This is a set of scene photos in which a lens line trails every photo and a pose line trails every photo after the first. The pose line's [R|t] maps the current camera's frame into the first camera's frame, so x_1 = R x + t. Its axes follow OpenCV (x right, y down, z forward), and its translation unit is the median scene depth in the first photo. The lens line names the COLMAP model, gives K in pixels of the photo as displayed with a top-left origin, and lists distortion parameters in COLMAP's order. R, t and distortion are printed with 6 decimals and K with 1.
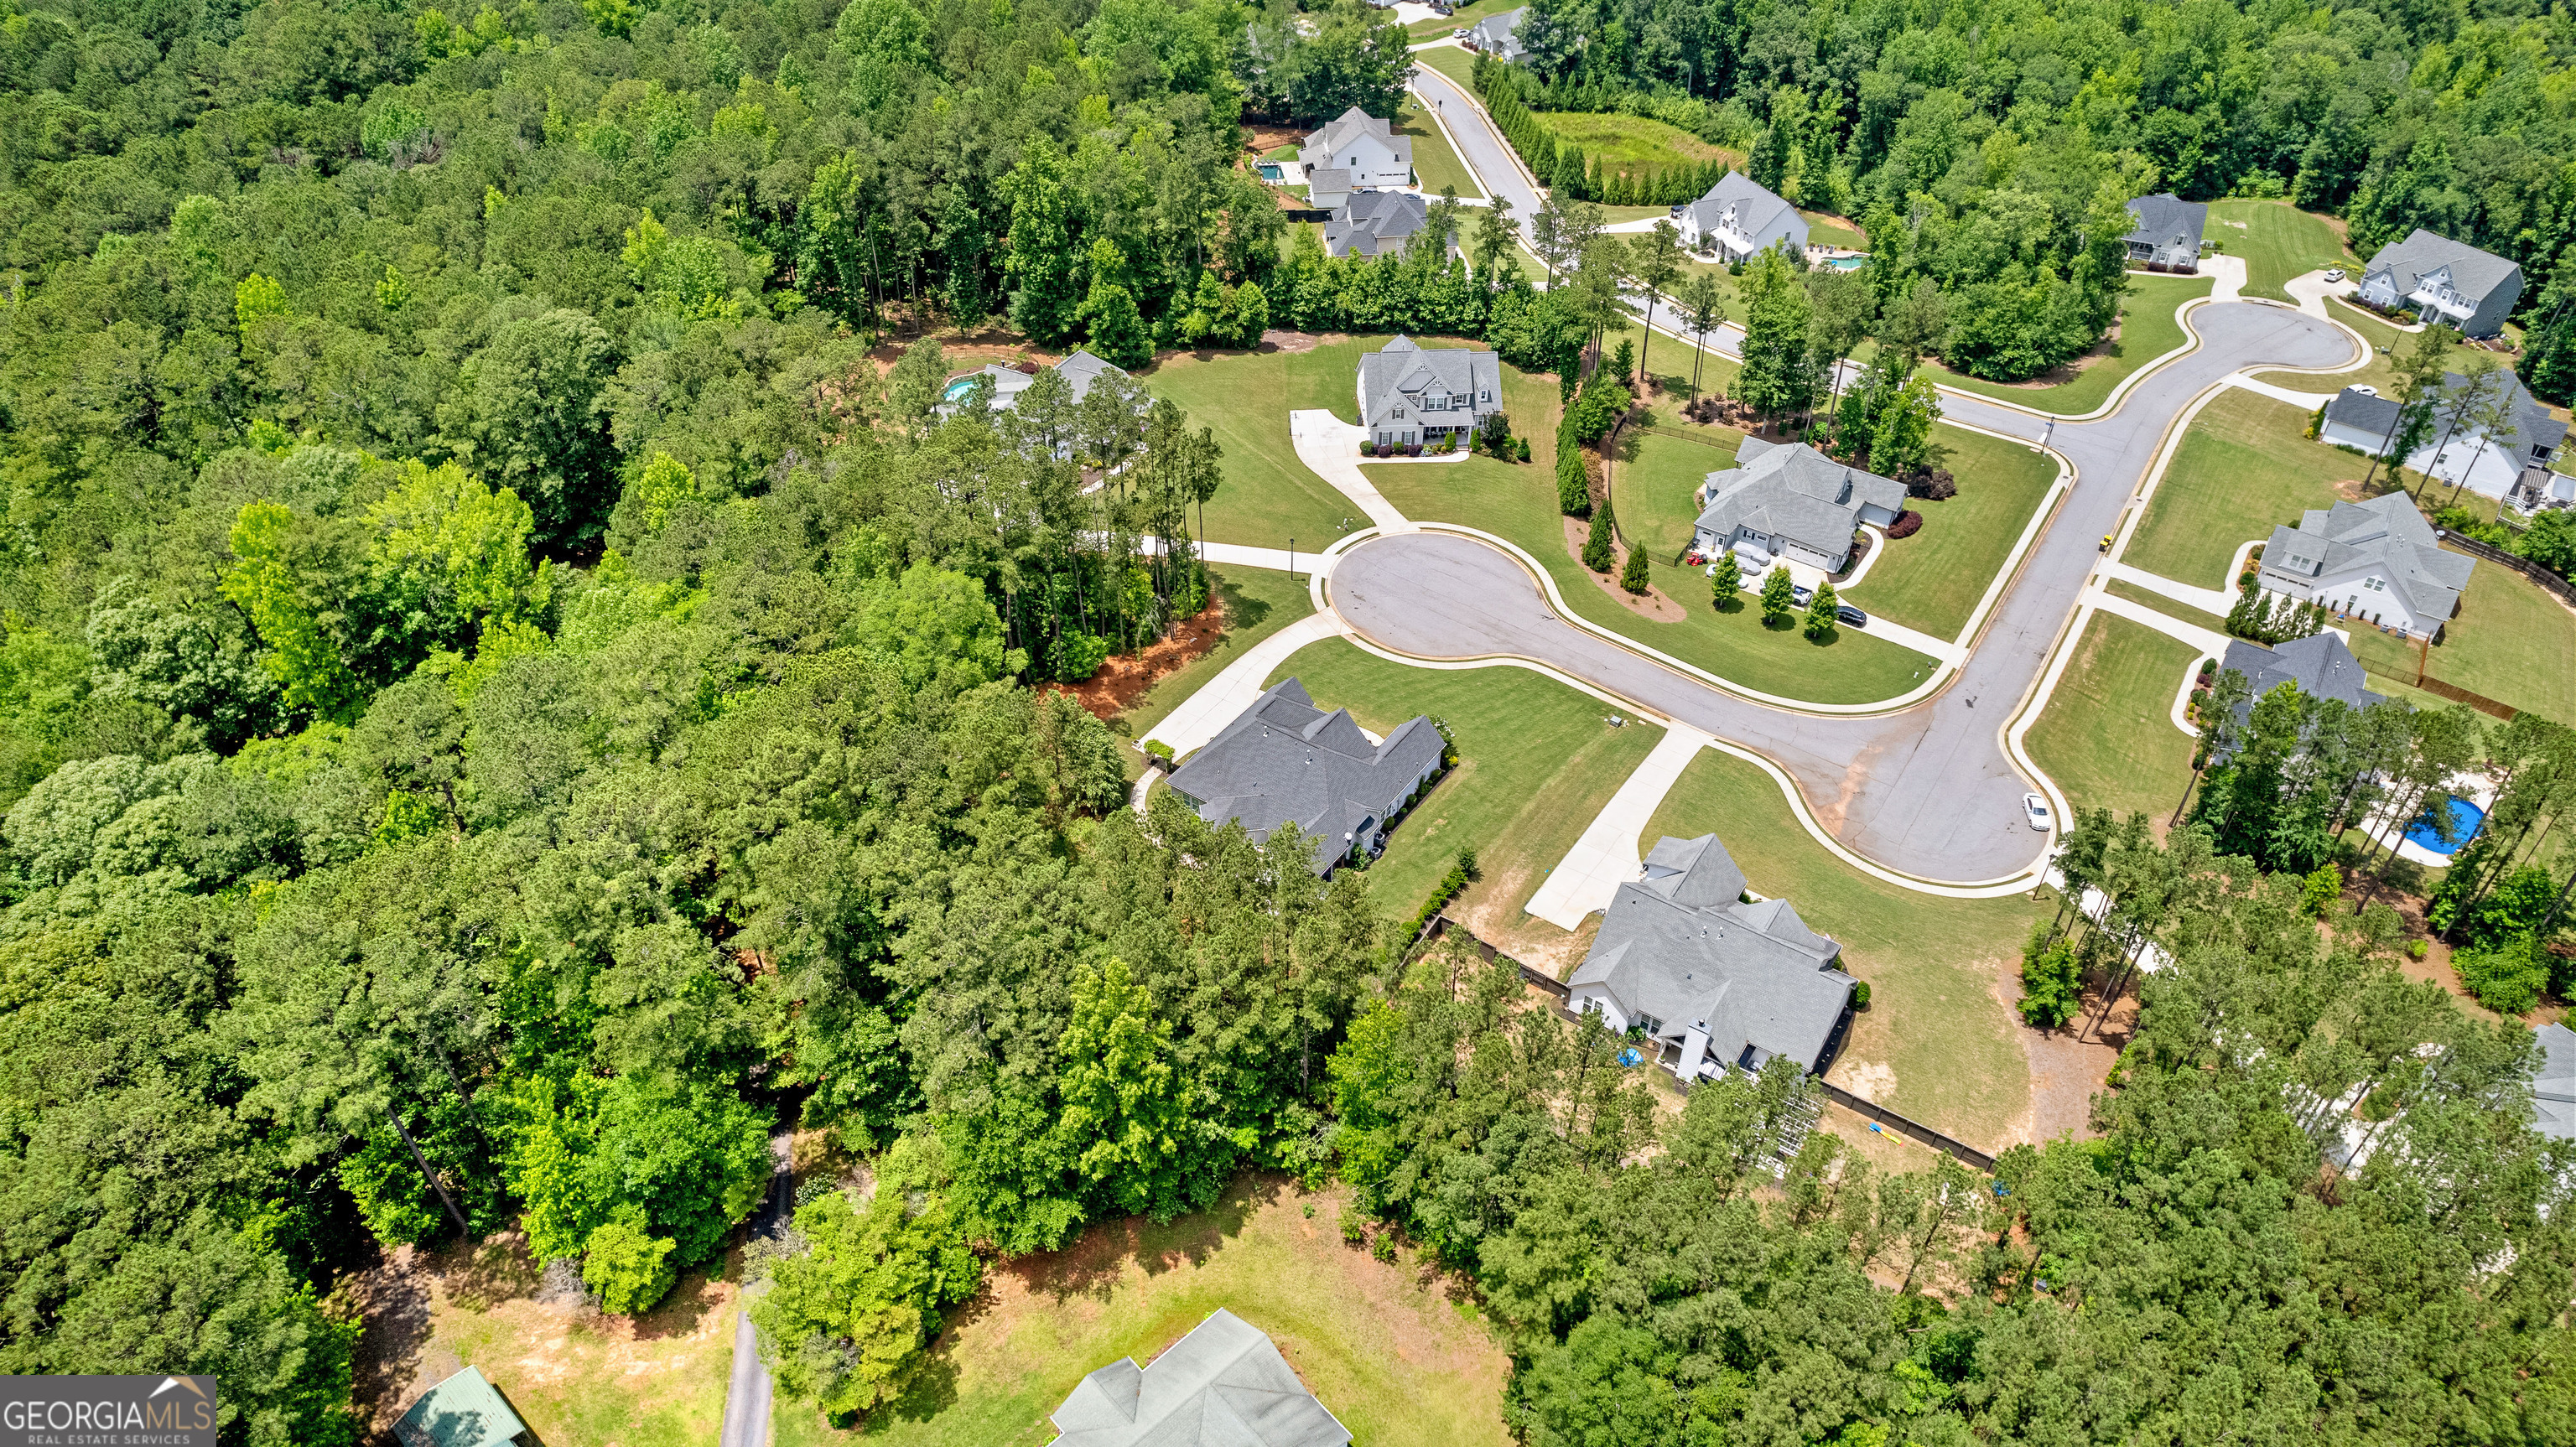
lens RADIAL K [[1646.5, 0, 1288.0], [0, 1646.5, 723.5], [0, 0, 1]] dist [-0.078668, 0.070762]
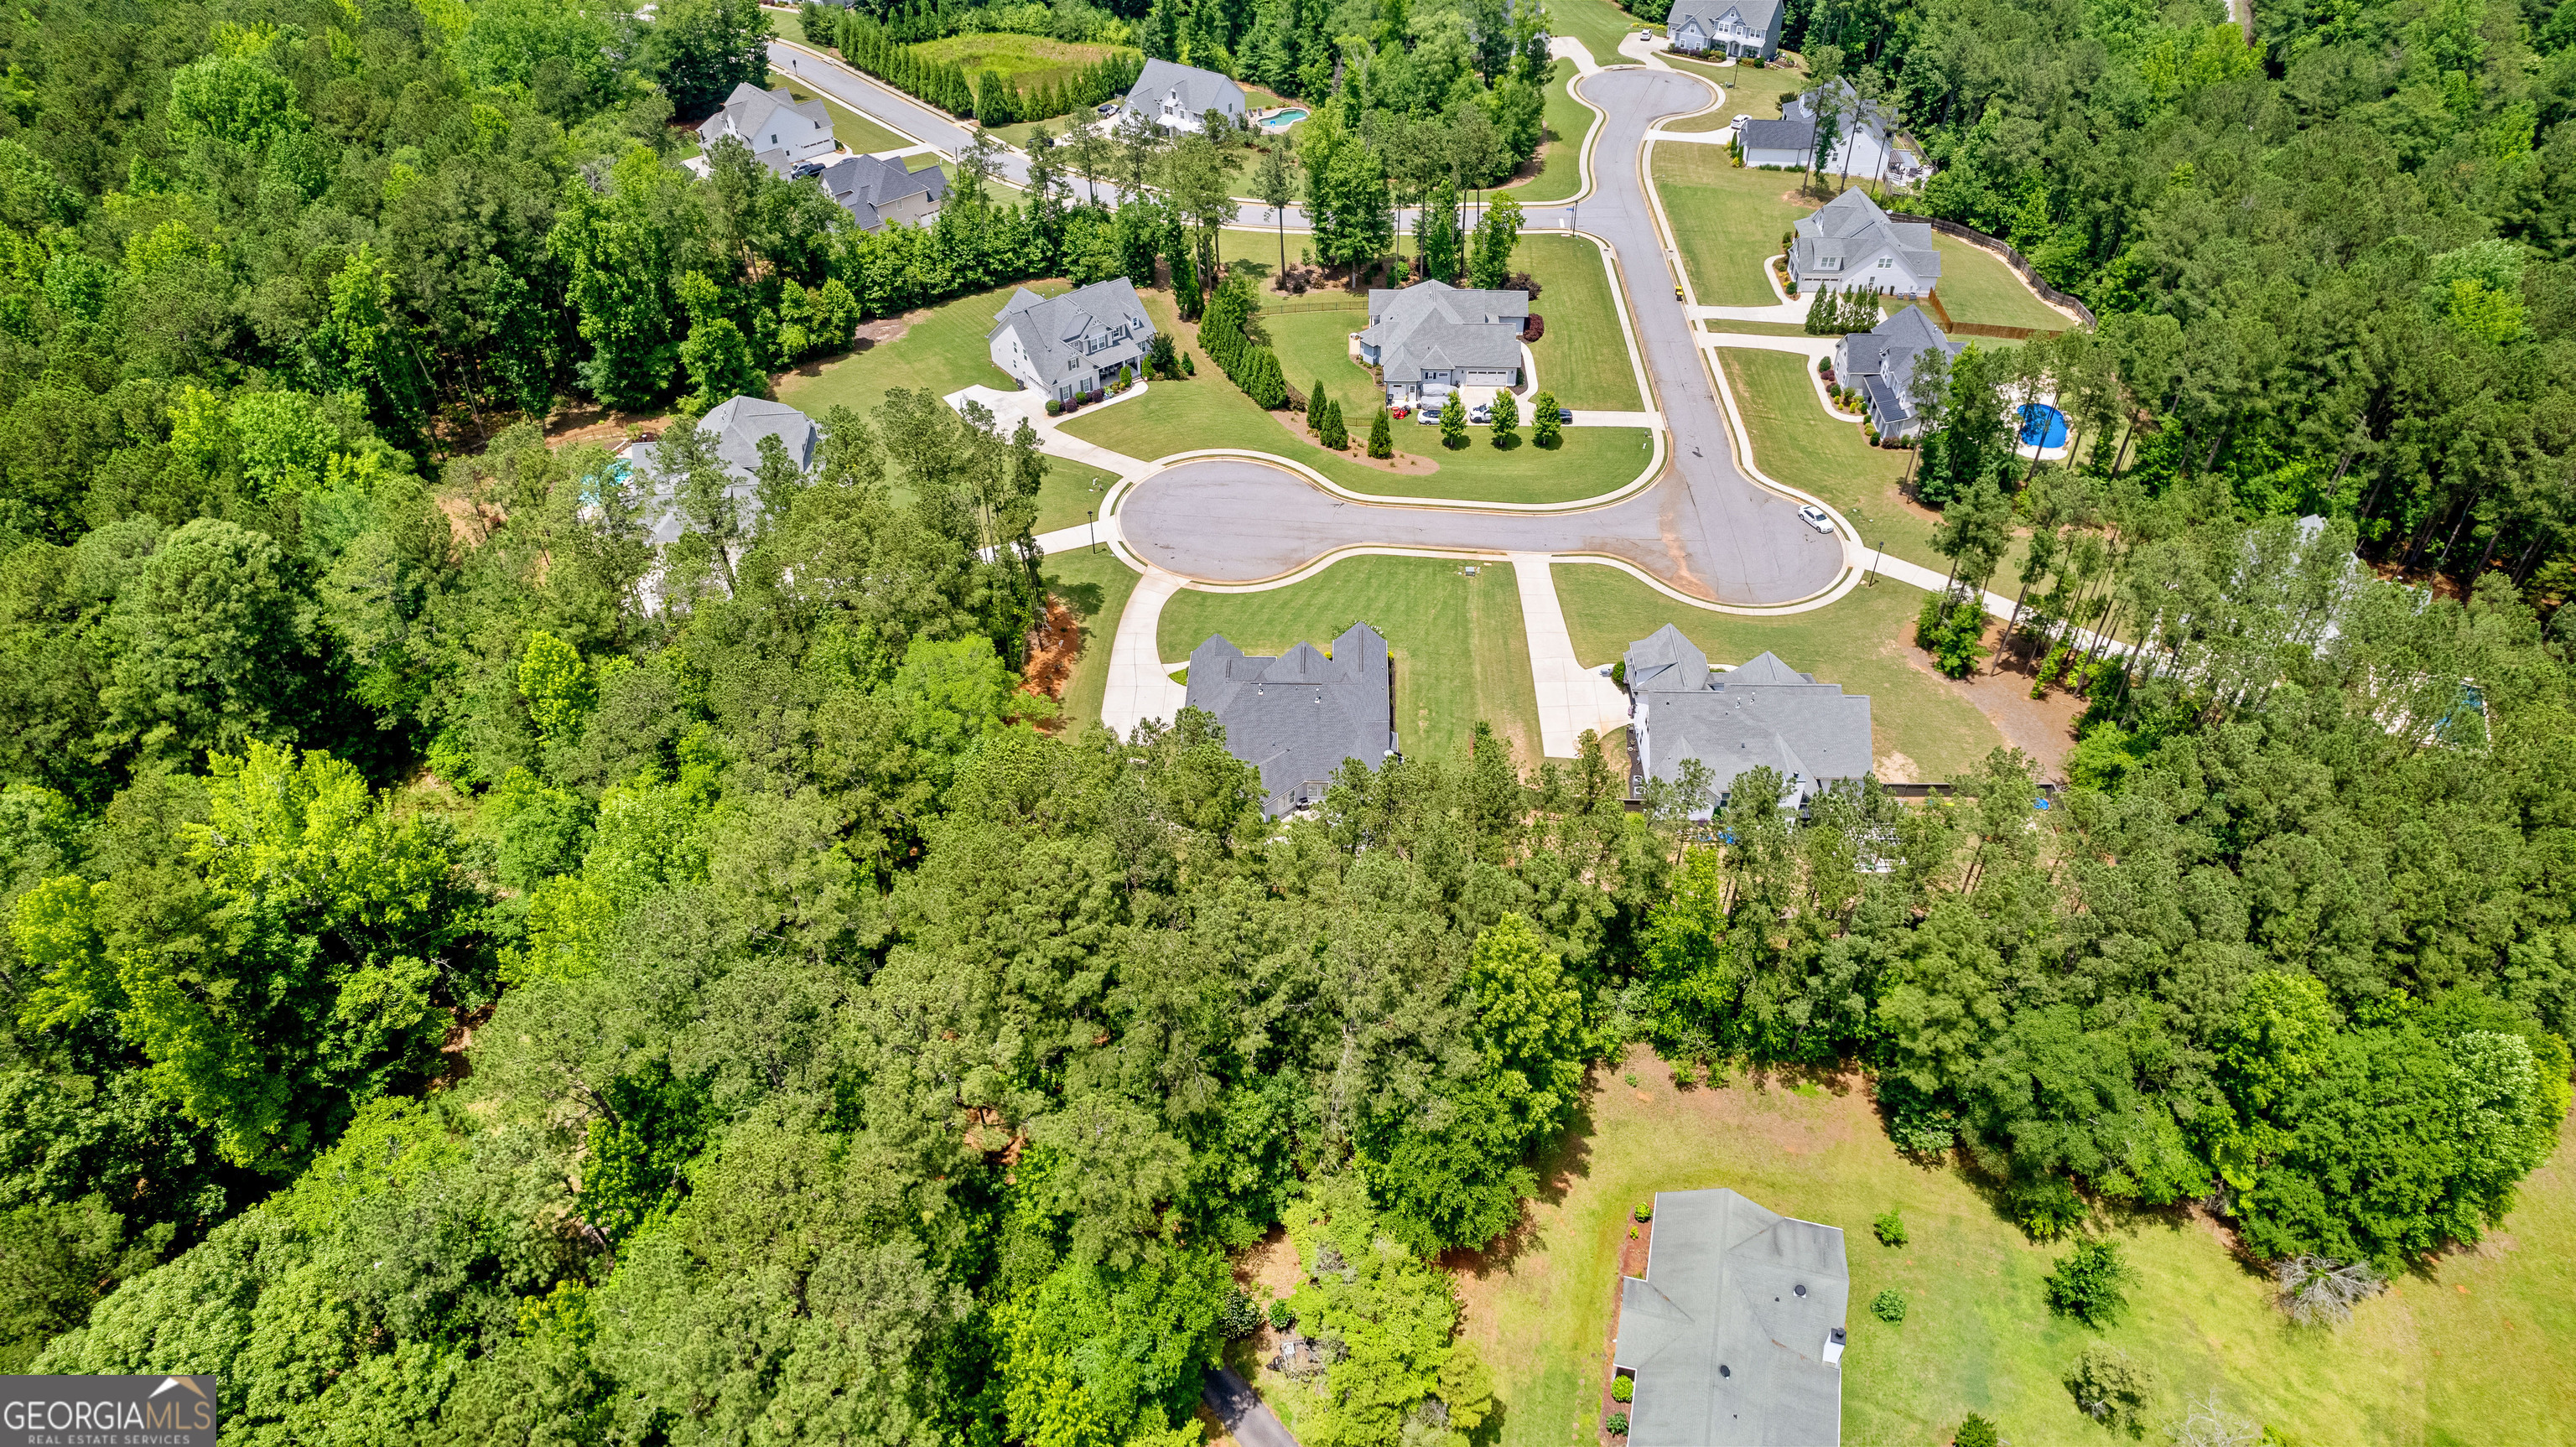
lens RADIAL K [[1646.5, 0, 1288.0], [0, 1646.5, 723.5], [0, 0, 1]] dist [-0.078668, 0.070762]
pose [[0.841023, -0.369117, 0.395517, -0.290058], [0.352242, 0.928501, 0.117522, -0.062785], [-0.410617, 0.040479, 0.910909, 0.084657]]
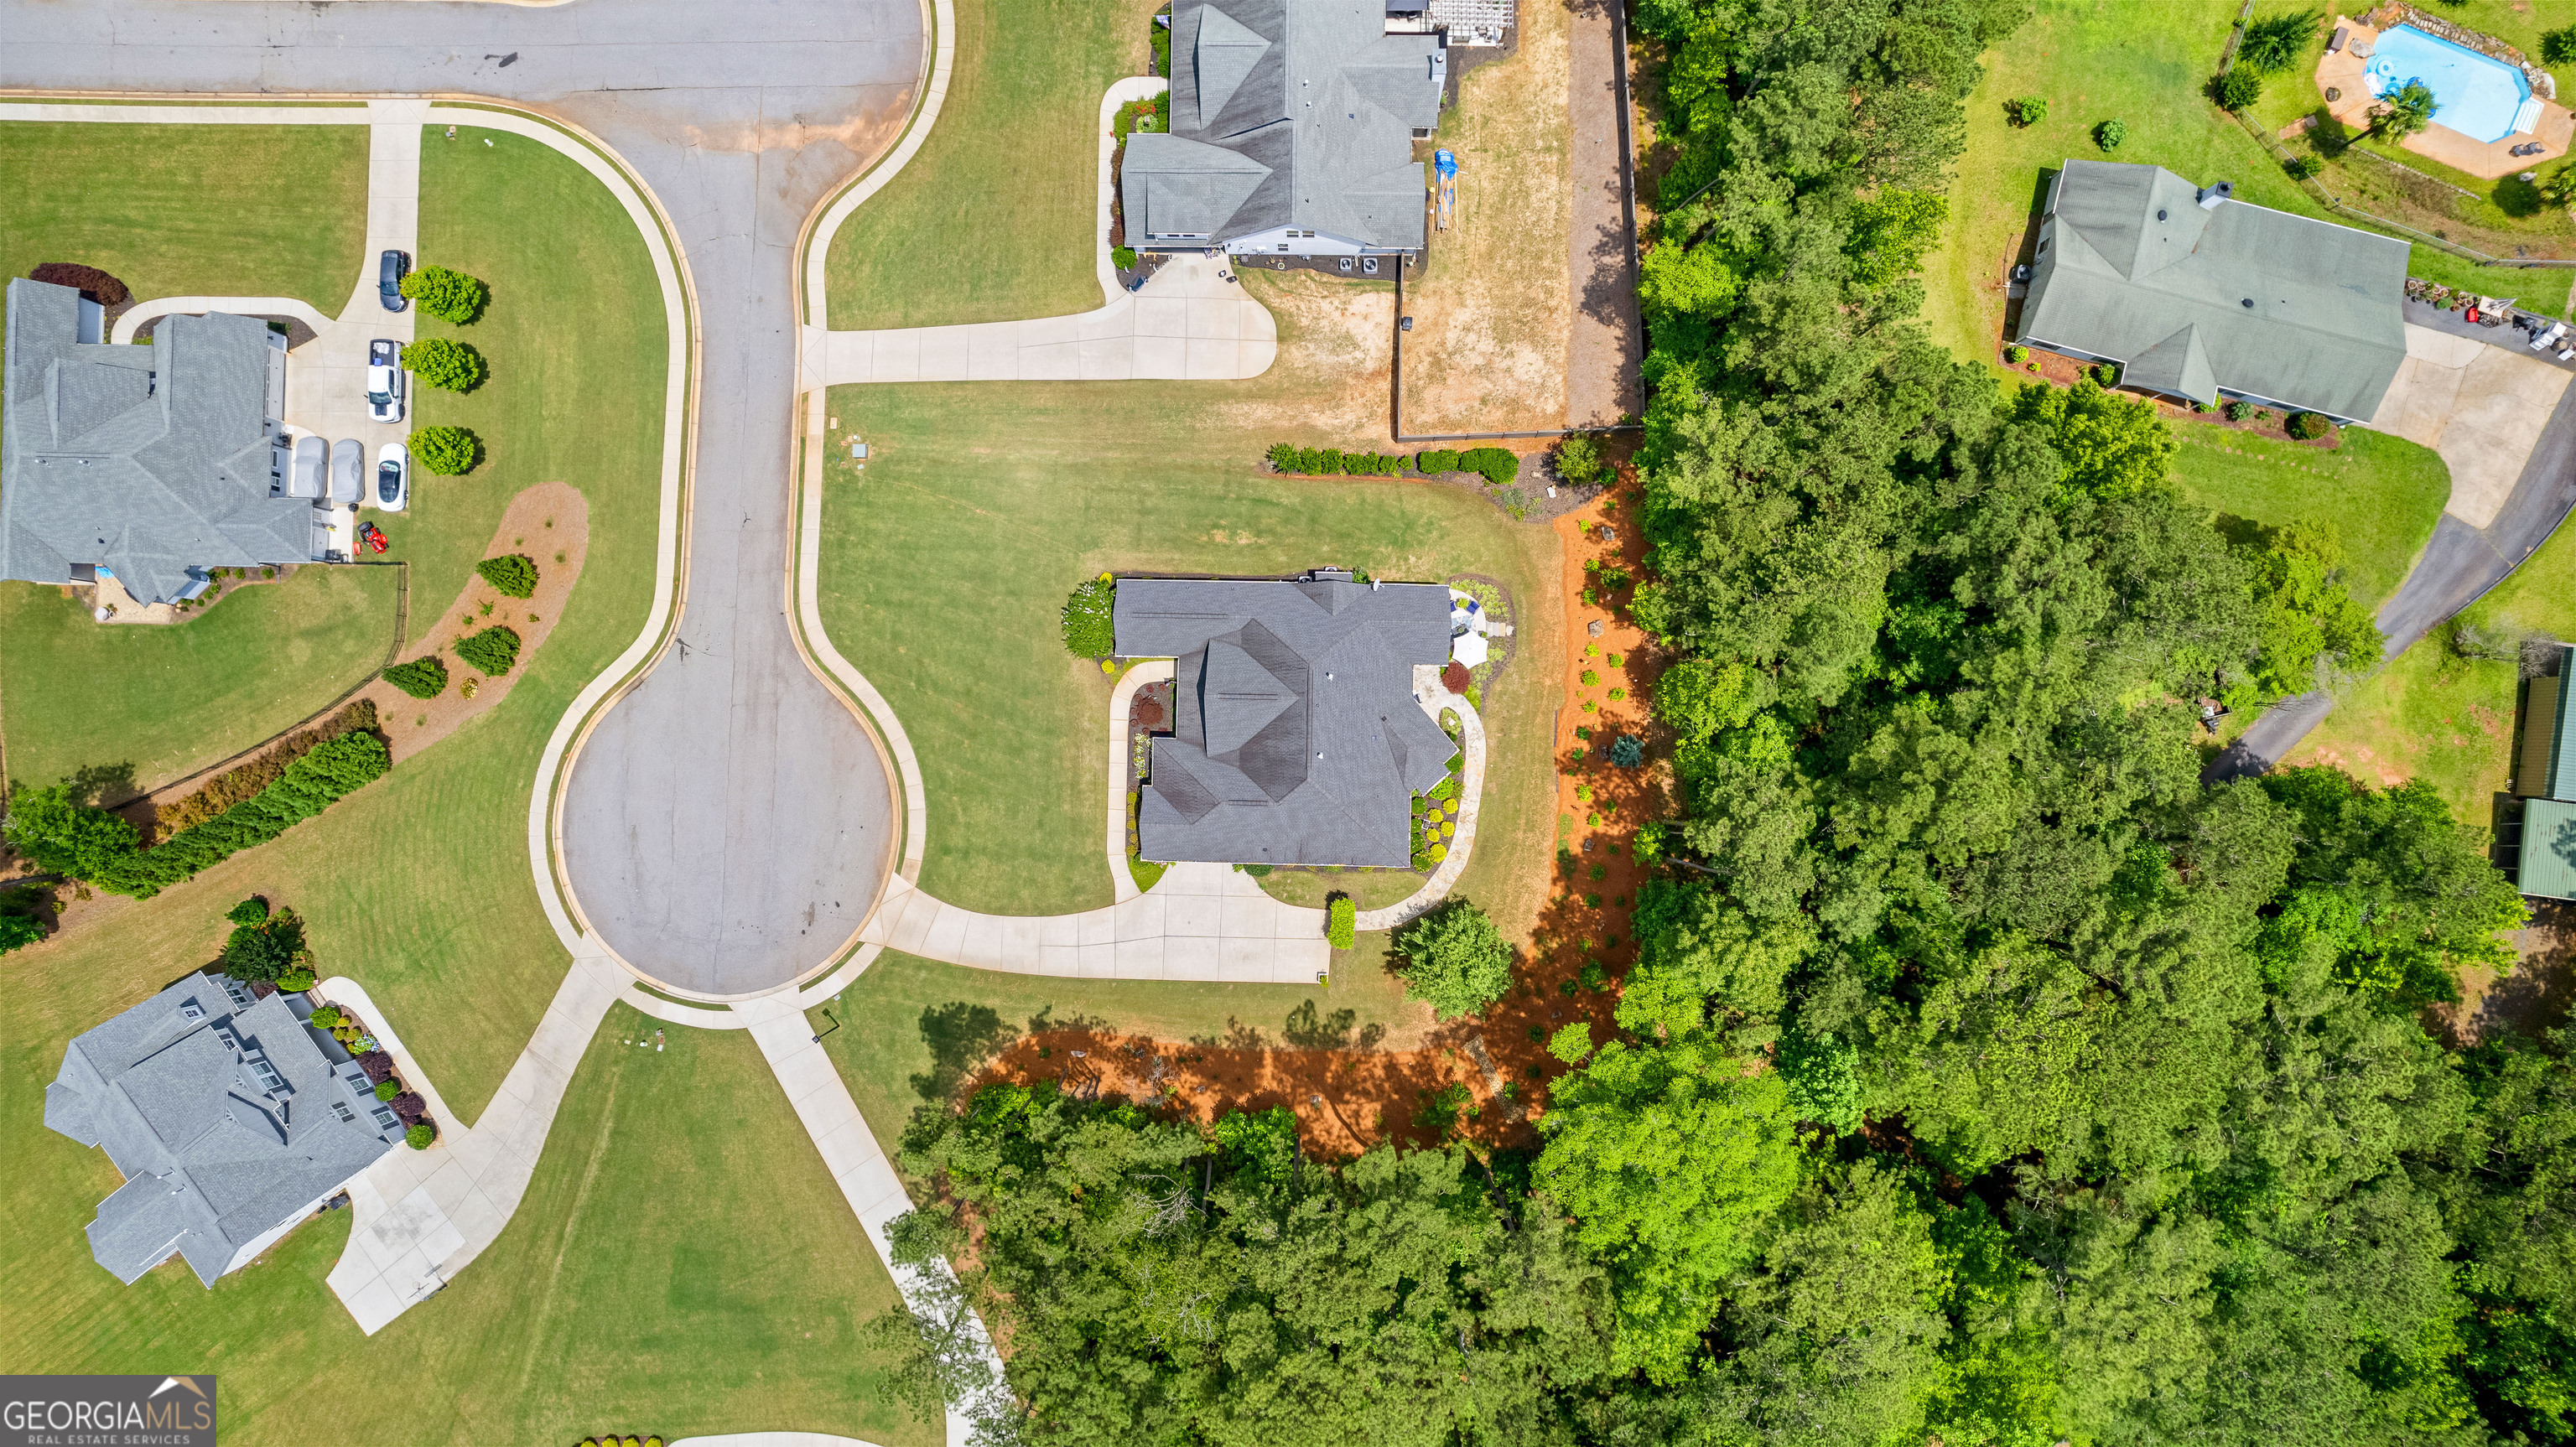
lens RADIAL K [[1622.6, 0, 1288.0], [0, 1622.6, 723.5], [0, 0, 1]] dist [-0.076483, 0.071651]
pose [[-0.547739, -0.836416, 0.019751, -0.006226], [0.536875, -0.333279, 0.775042, -0.390626], [-0.641675, 0.435125, 0.631601, 0.426434]]
